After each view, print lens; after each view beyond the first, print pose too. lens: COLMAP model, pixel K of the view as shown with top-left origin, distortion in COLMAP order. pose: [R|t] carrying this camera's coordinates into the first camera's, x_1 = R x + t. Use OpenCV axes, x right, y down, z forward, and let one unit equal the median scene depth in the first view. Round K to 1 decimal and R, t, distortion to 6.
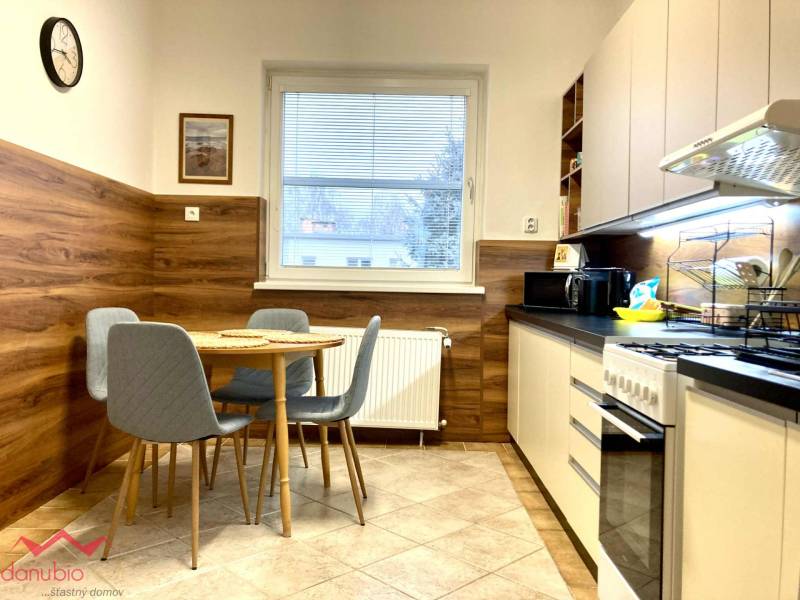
lens RADIAL K [[666.4, 0, 394.1], [0, 666.4, 299.8], [0, 0, 1]] dist [0.057243, -0.067492]
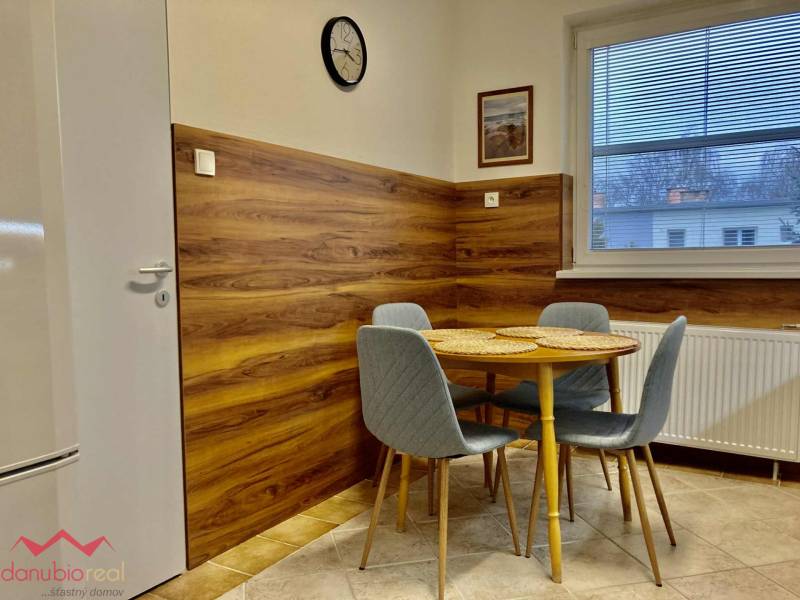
lens RADIAL K [[666.4, 0, 394.1], [0, 666.4, 299.8], [0, 0, 1]] dist [0.057243, -0.067492]
pose [[0.857223, -0.003221, -0.514935, 0.078964], [0.019796, 0.999447, 0.026704, -0.019272], [0.514565, -0.033085, 0.856813, 0.151610]]
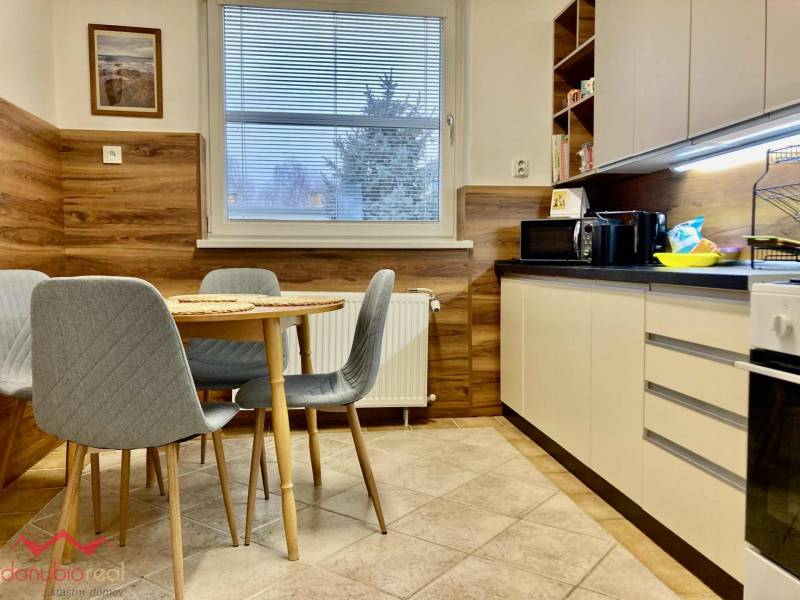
lens RADIAL K [[661.2, 0, 400.0], [0, 661.2, 300.0], [0, 0, 1]] dist [0.033745, -0.000382]
pose [[0.986474, -0.032938, 0.160573, -0.121114], [0.026867, 0.998845, 0.039833, 0.026837], [-0.161699, -0.034980, 0.986220, 0.199544]]
